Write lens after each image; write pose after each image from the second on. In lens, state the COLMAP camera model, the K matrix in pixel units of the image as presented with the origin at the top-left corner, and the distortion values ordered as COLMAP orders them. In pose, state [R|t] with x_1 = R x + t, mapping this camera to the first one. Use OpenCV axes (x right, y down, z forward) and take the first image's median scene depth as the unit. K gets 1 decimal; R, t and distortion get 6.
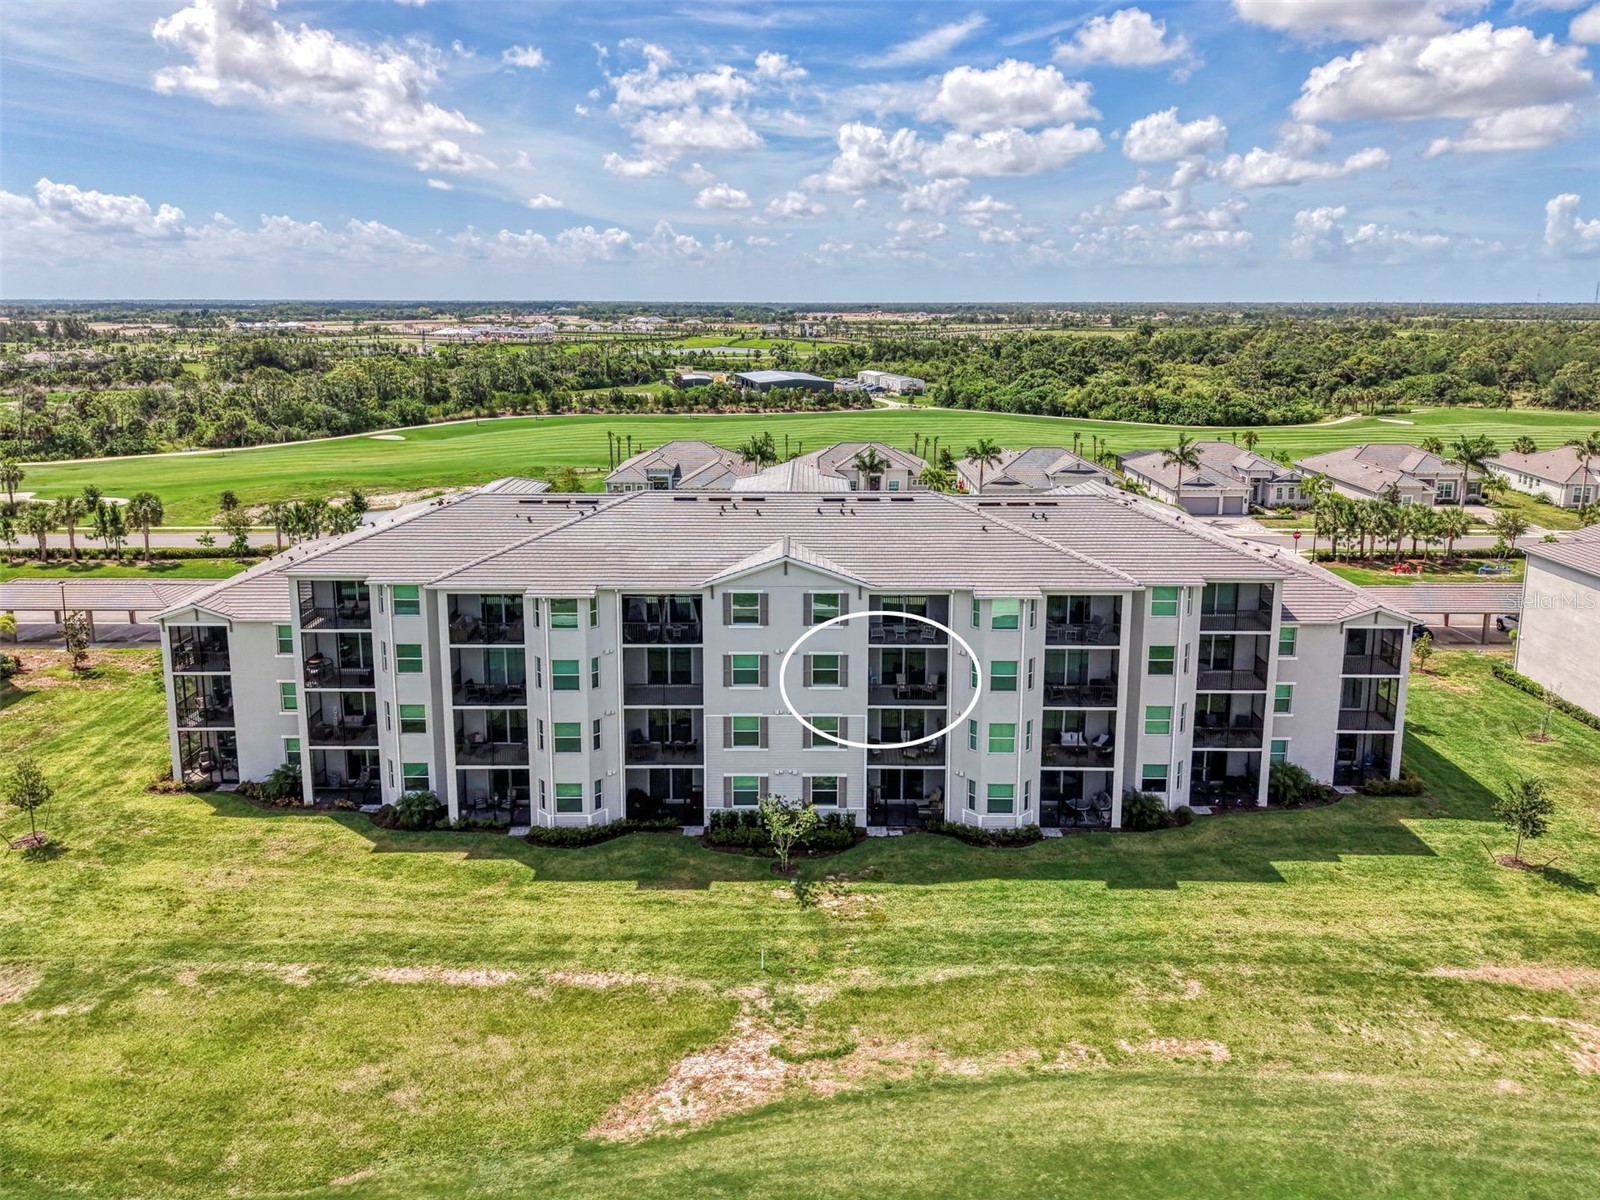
lens RADIAL K [[1079.7, 0, 806.5], [0, 1079.7, 609.7], [0, 0, 1]] dist [0.022345, -0.023194]
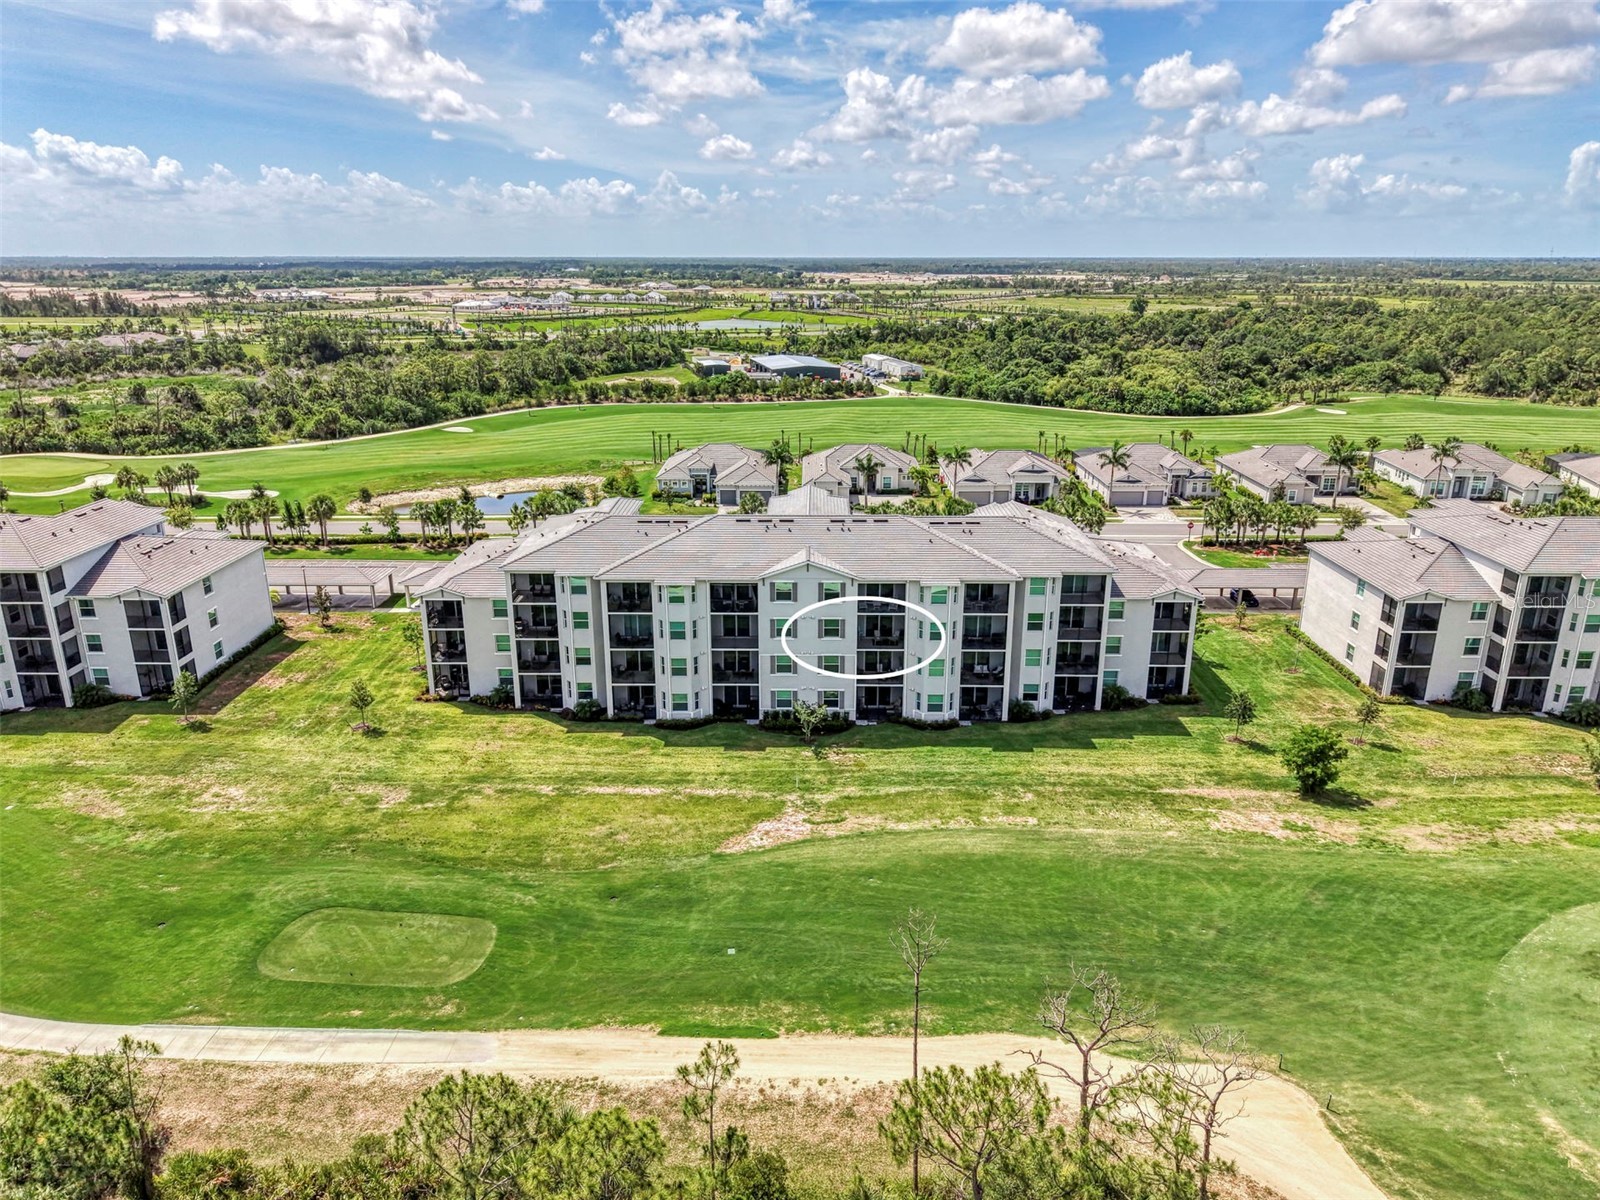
lens RADIAL K [[1079.7, 0, 814.4], [0, 1079.7, 606.1], [0, 0, 1]] dist [0.022345, -0.023194]
pose [[0.999999, 0.000933, 0.001087, -0.010468], [-0.000970, 0.999387, 0.034990, -0.033568], [-0.001054, -0.034991, 0.999387, -0.642910]]
